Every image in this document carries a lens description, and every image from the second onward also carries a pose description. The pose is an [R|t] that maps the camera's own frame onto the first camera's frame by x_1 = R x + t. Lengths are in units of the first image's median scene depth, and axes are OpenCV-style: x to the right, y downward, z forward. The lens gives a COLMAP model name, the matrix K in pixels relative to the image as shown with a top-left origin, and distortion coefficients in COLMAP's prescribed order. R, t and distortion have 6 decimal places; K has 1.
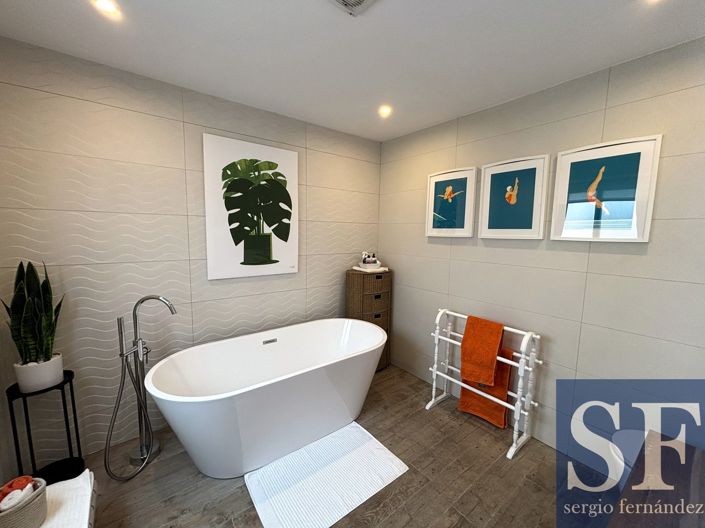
lens RADIAL K [[283.5, 0, 352.5], [0, 283.5, 264.0], [0, 0, 1]] dist [0.001199, -0.000131]
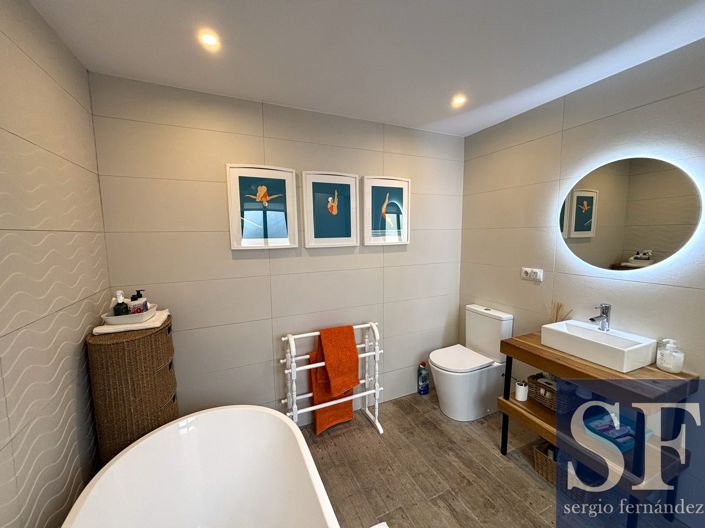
lens RADIAL K [[283.5, 0, 352.5], [0, 283.5, 264.0], [0, 0, 1]] dist [0.001199, -0.000131]
pose [[0.214302, -0.111699, 0.970360, -0.477976], [0.138454, 0.986883, 0.083024, -0.103561], [-0.966905, 0.116558, 0.226956, 0.703860]]
